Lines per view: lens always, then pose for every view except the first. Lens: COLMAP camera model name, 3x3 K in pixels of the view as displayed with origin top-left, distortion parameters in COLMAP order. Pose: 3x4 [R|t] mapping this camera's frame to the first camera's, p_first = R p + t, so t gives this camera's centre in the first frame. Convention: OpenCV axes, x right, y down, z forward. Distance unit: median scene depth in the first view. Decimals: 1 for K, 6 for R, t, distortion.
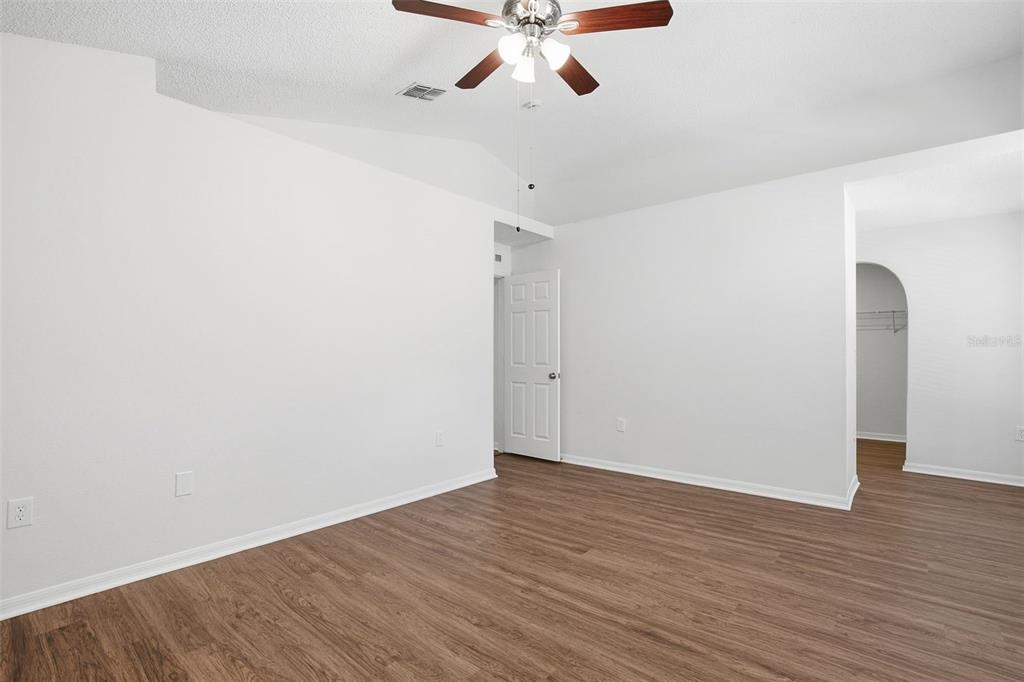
lens RADIAL K [[472.6, 0, 513.0], [0, 472.6, 350.0], [0, 0, 1]] dist [-0.035769, 0.008069]
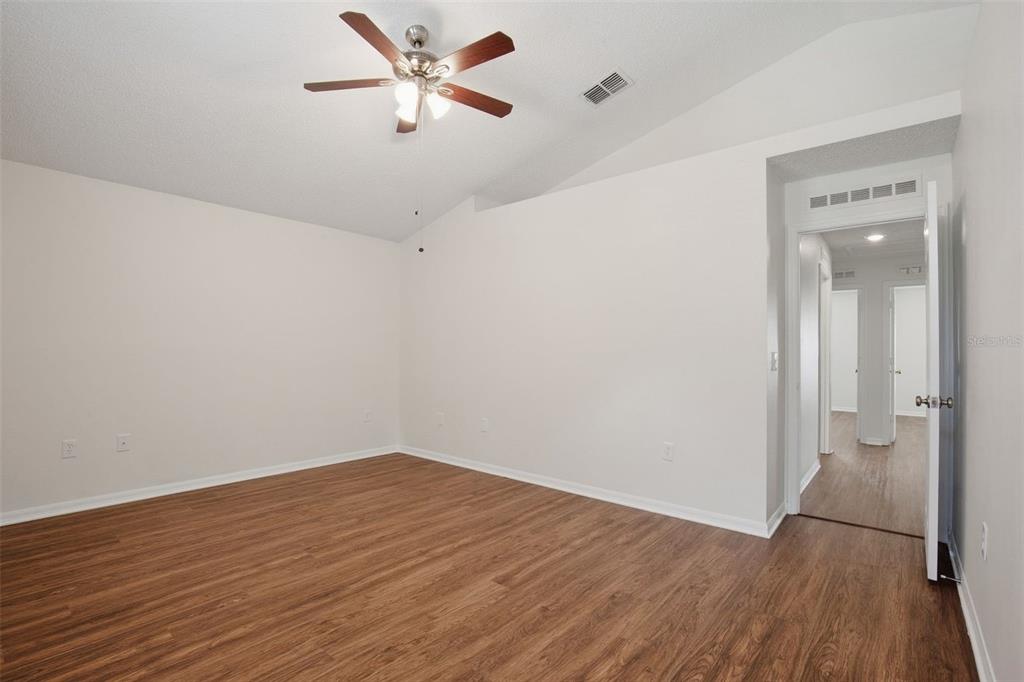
lens RADIAL K [[472.6, 0, 513.0], [0, 472.6, 350.0], [0, 0, 1]] dist [-0.035769, 0.008069]
pose [[0.003594, -0.003091, -0.999989, 0.892632], [-0.002644, 0.999992, -0.003101, 0.005450], [0.999990, 0.002655, 0.003586, 0.899482]]
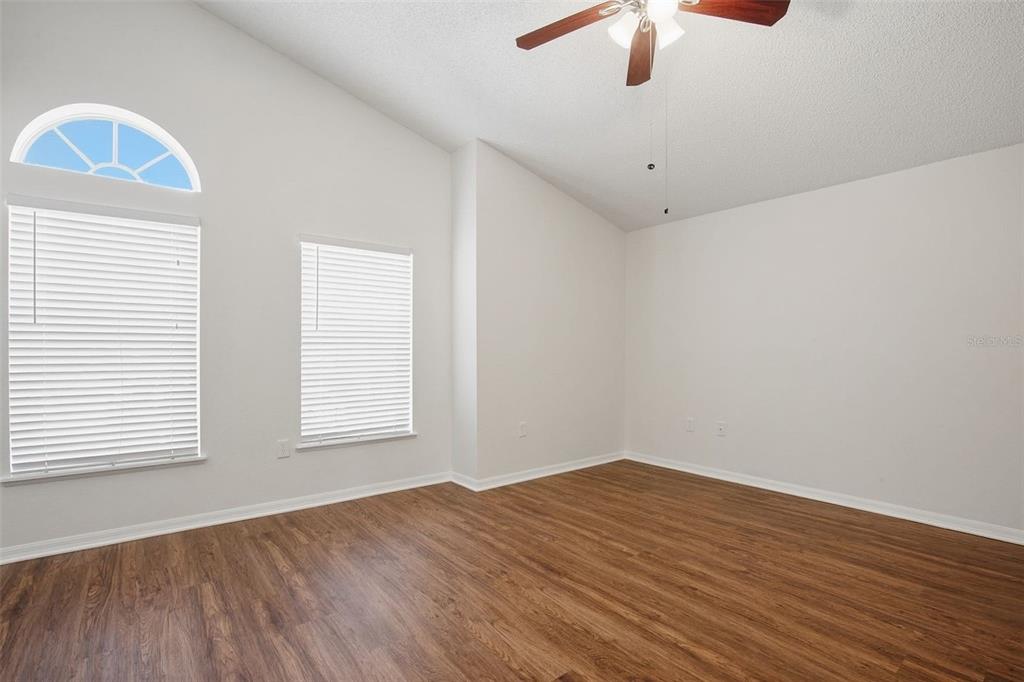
lens RADIAL K [[475.2, 0, 516.9], [0, 475.2, 347.6], [0, 0, 1]] dist [-0.036346, 0.008149]
pose [[-0.982941, -0.003426, 0.183891, 0.090374], [-0.004974, 0.999956, -0.007956, 0.008089], [-0.183856, -0.008734, -0.982914, 1.417395]]
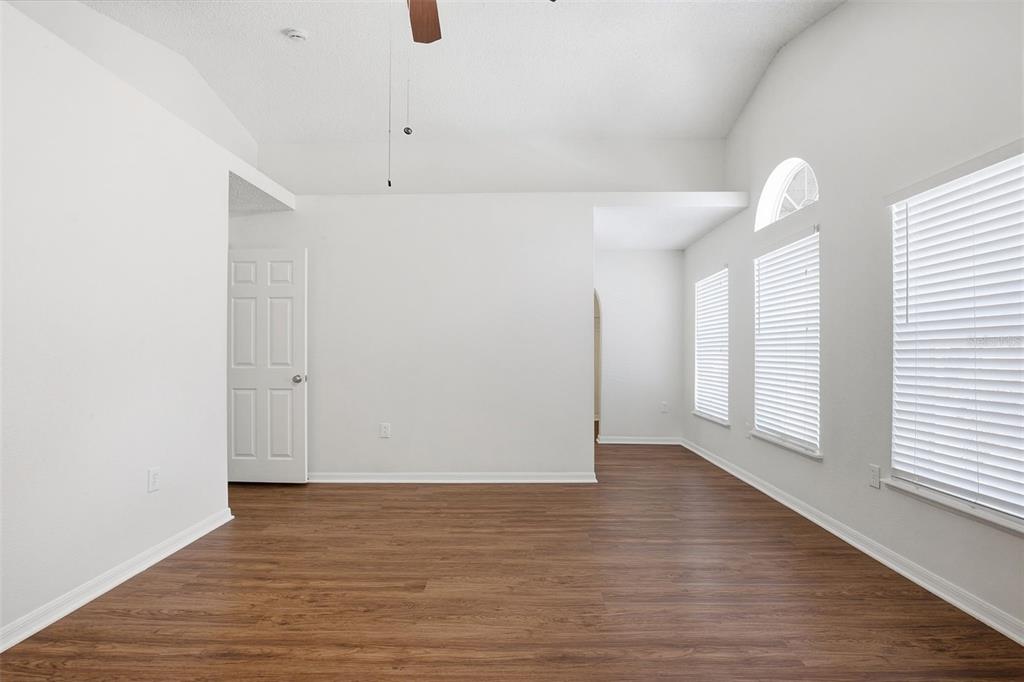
lens RADIAL K [[472.6, 0, 513.0], [0, 472.6, 350.0], [0, 0, 1]] dist [-0.035769, 0.008069]
pose [[0.772401, -0.001439, 0.635133, -0.224078], [-0.001507, 0.999990, 0.004098, 0.002096], [-0.635133, -0.004122, 0.772392, 0.223709]]
